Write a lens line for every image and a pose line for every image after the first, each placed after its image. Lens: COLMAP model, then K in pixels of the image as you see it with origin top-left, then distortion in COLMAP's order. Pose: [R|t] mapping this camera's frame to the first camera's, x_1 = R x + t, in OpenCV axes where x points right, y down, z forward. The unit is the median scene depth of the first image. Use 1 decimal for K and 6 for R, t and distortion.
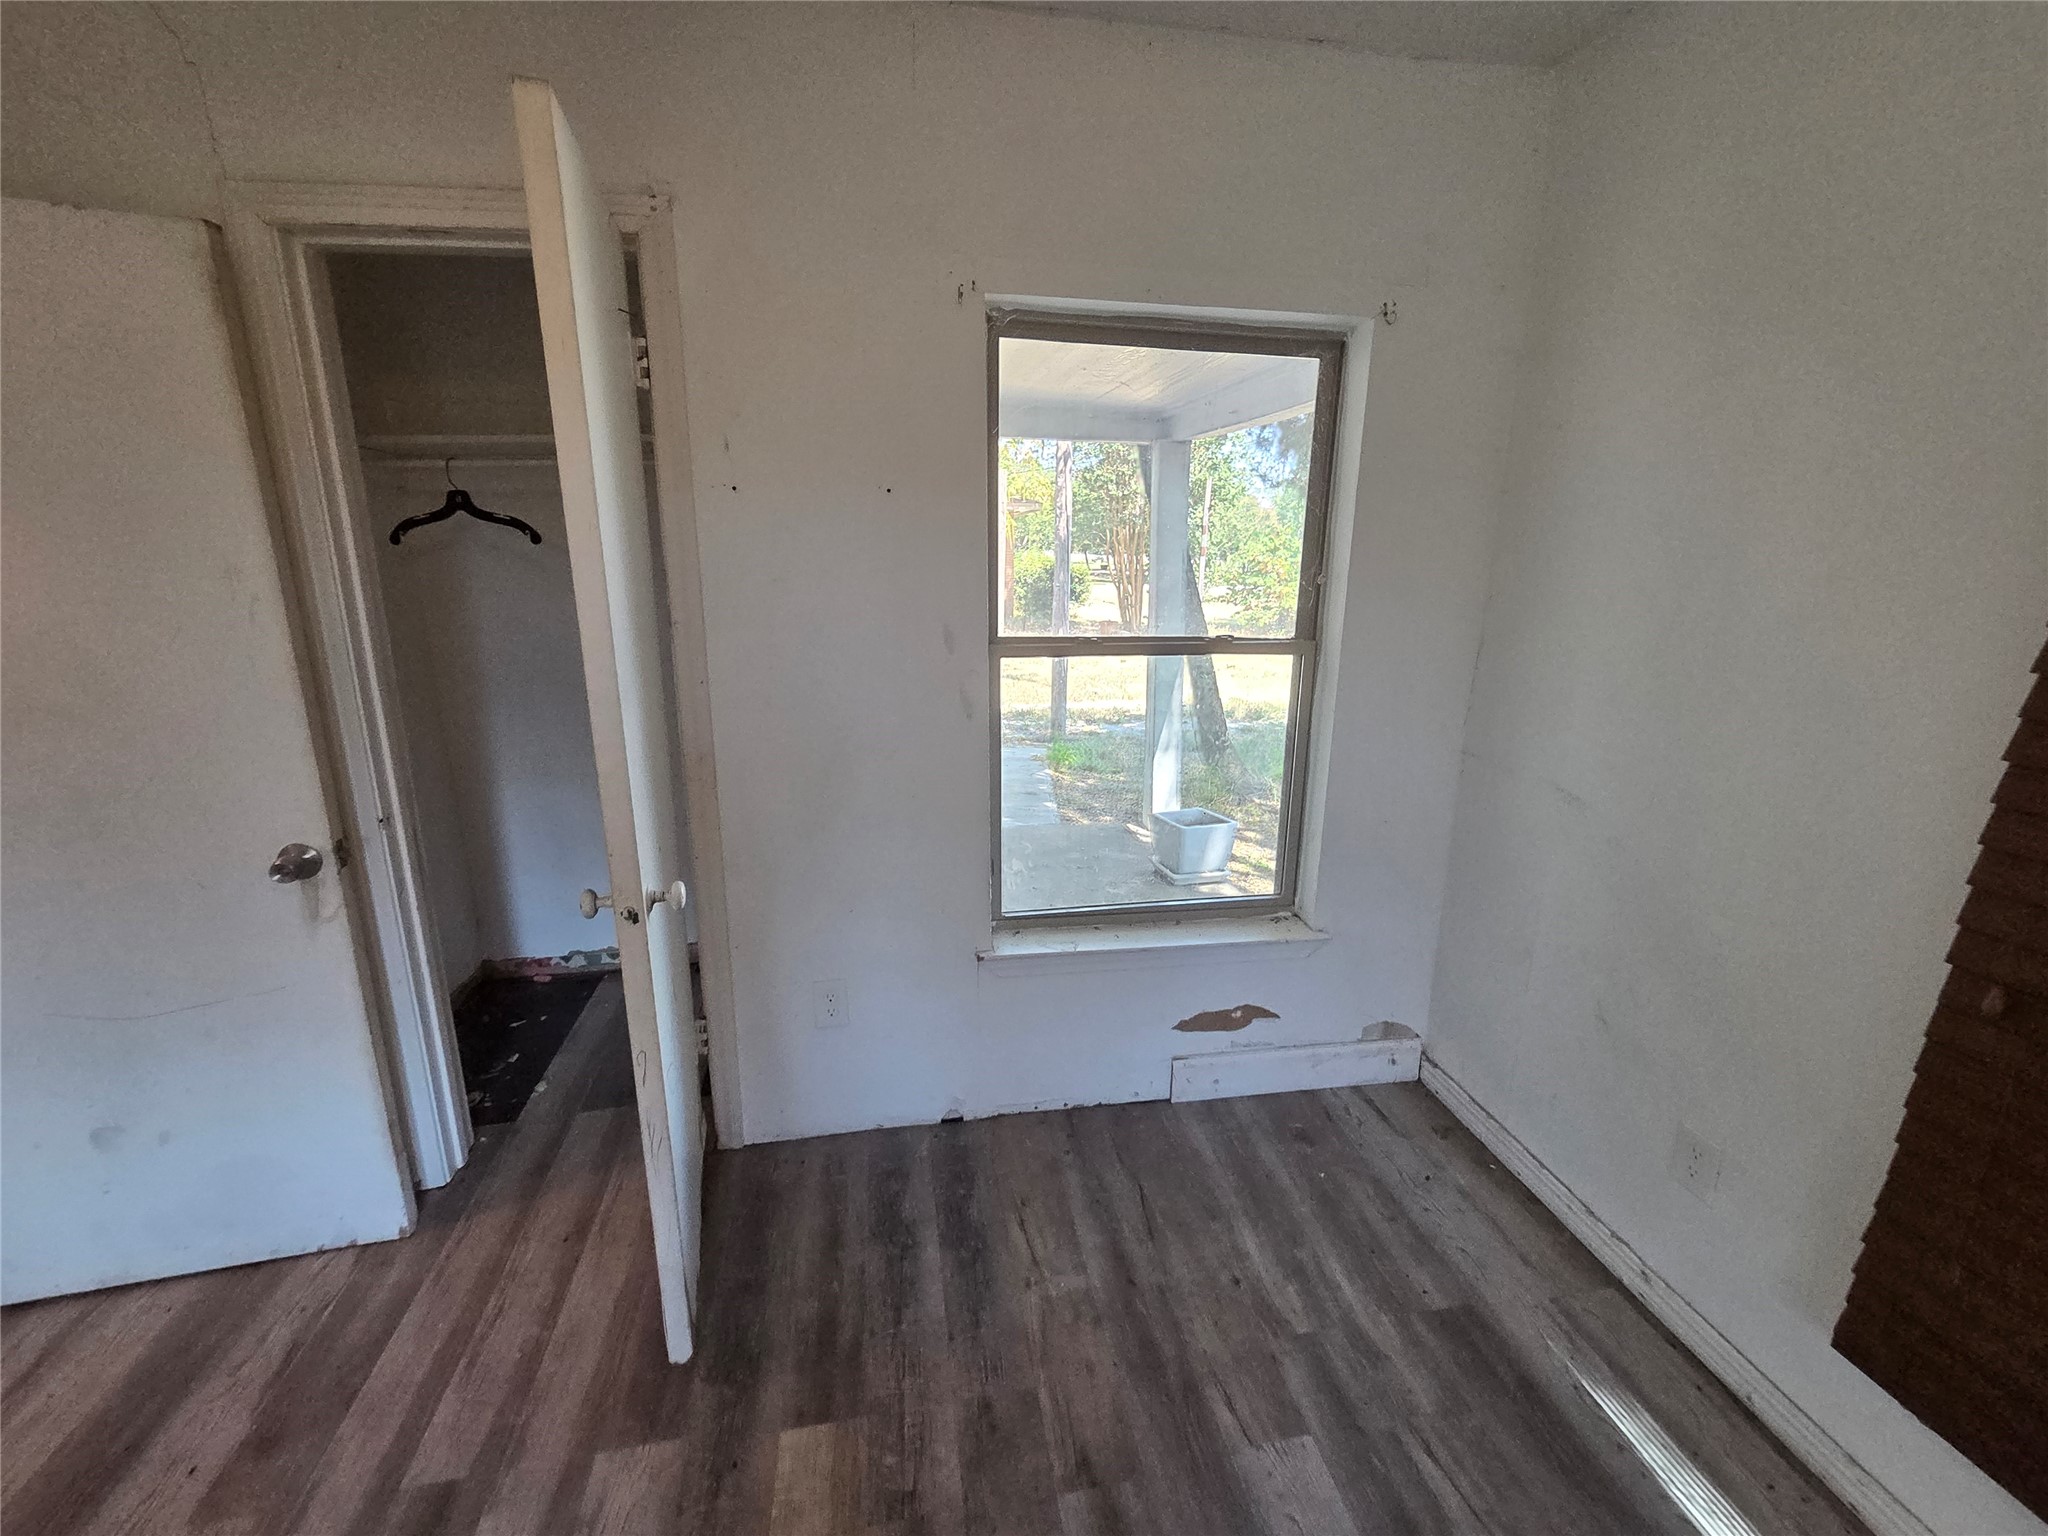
lens RADIAL K [[853.5, 0, 1015.8], [0, 853.5, 770.4], [0, 0, 1]] dist [-0.001434, 0.001847]
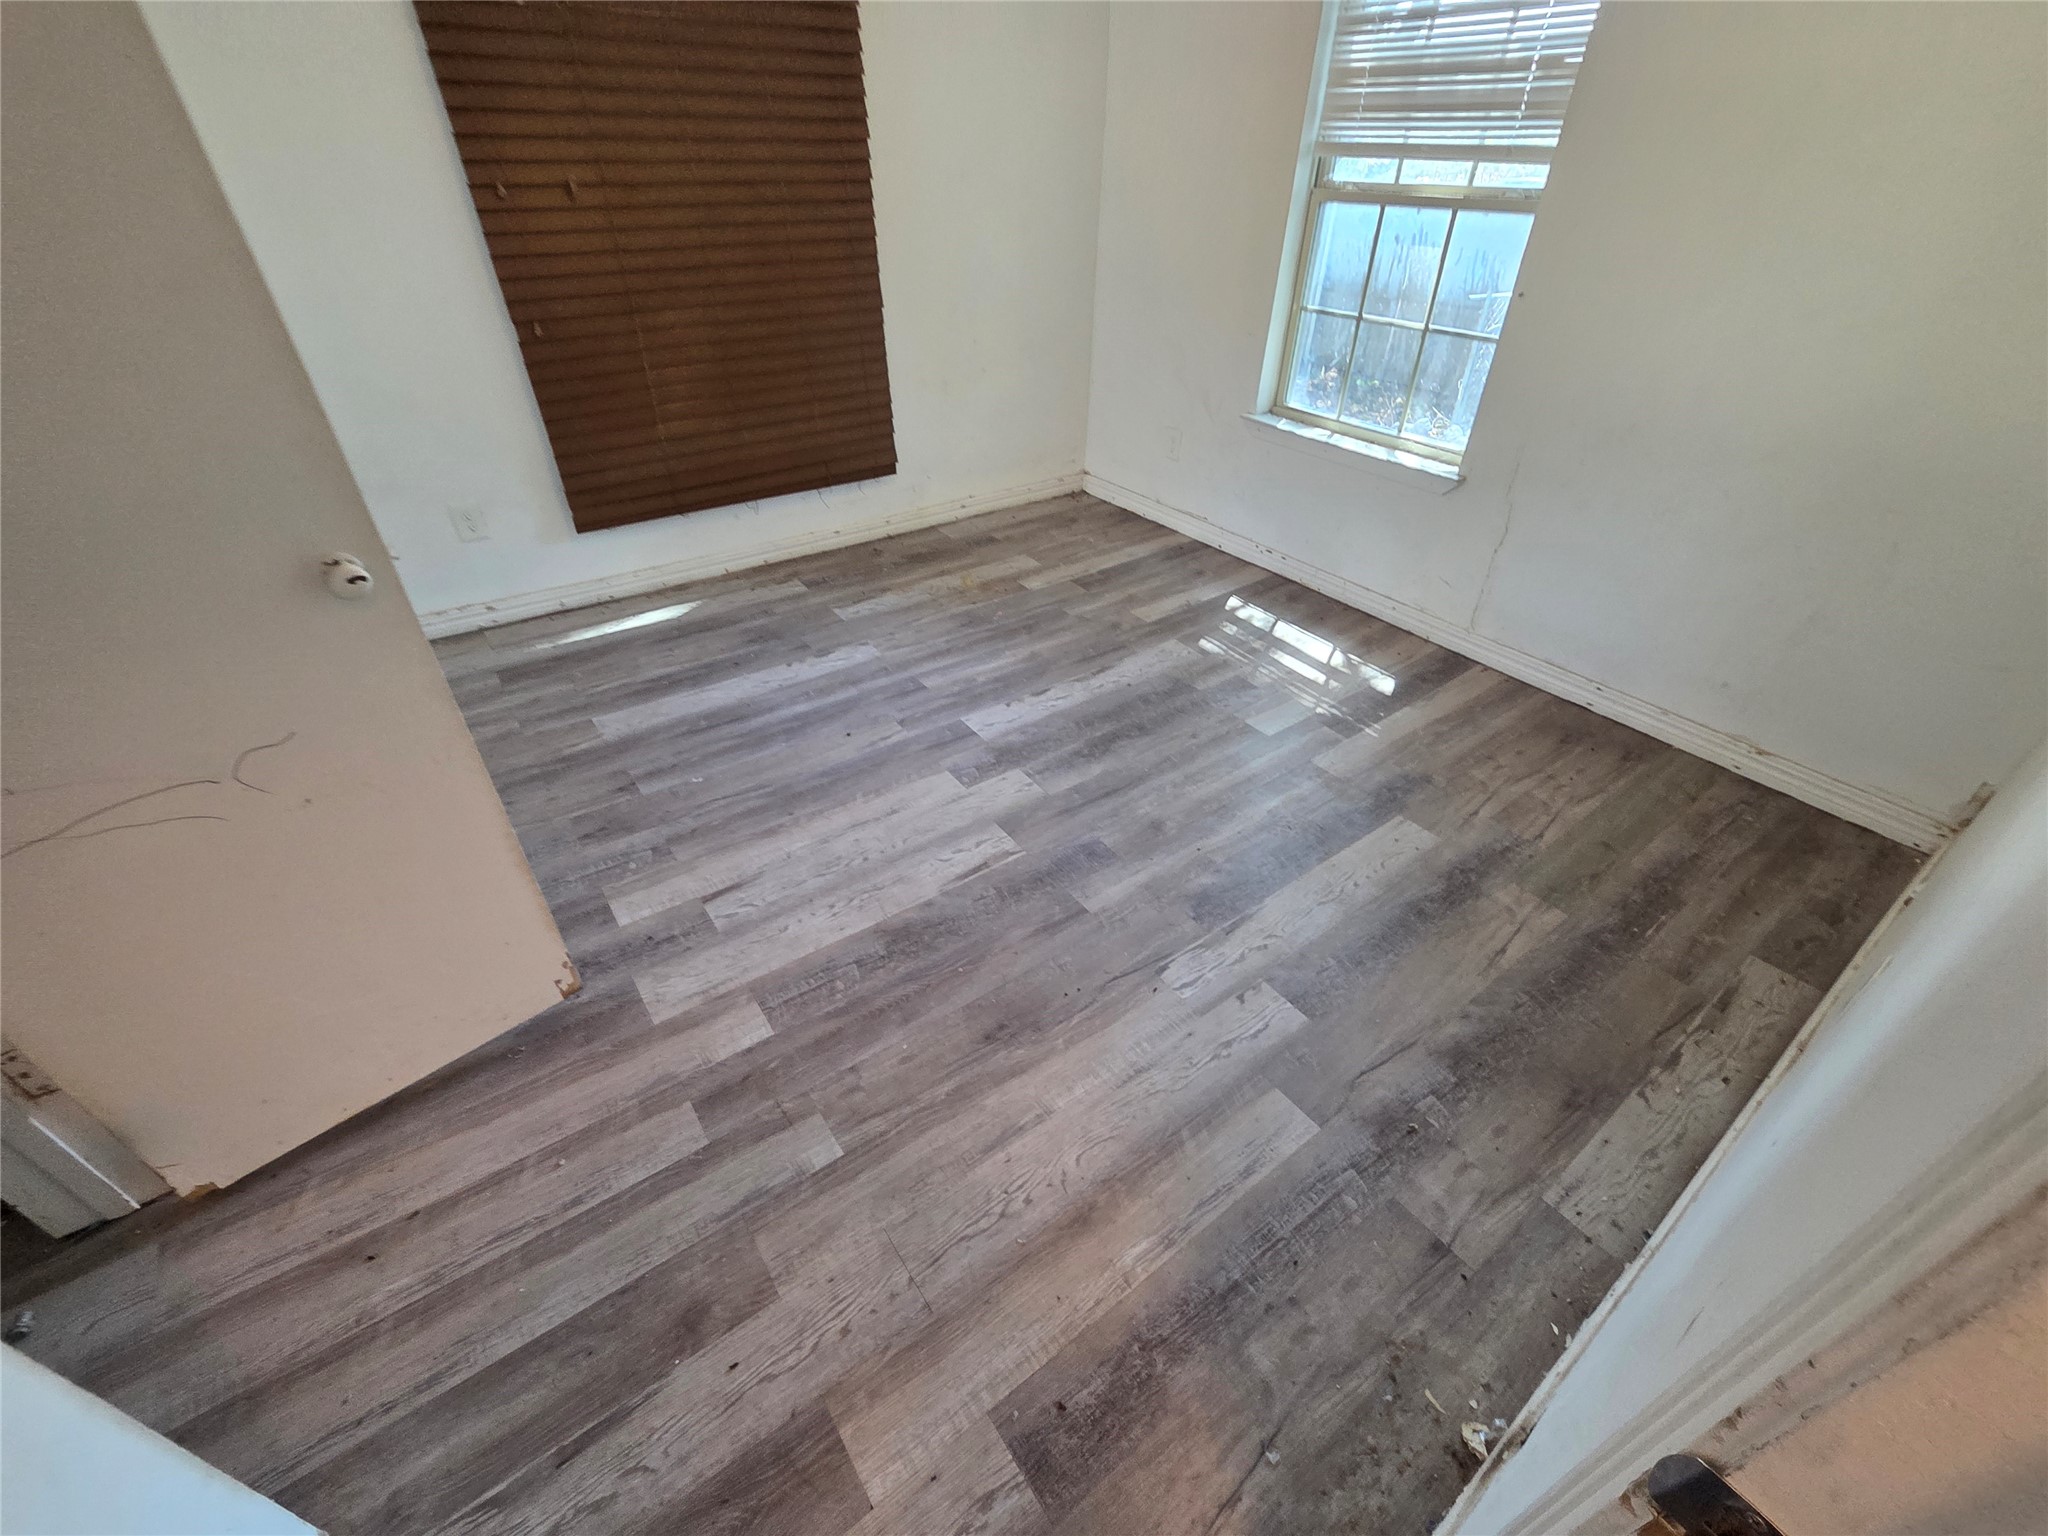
lens RADIAL K [[853.5, 0, 1021.1], [0, 853.5, 787.6], [0, 0, 1]] dist [-0.001434, 0.001847]
pose [[-0.446857, -0.538334, 0.714504, -1.334302], [0.208819, 0.713851, 0.668439, -0.102216], [-0.869893, 0.447899, -0.206576, 0.640660]]
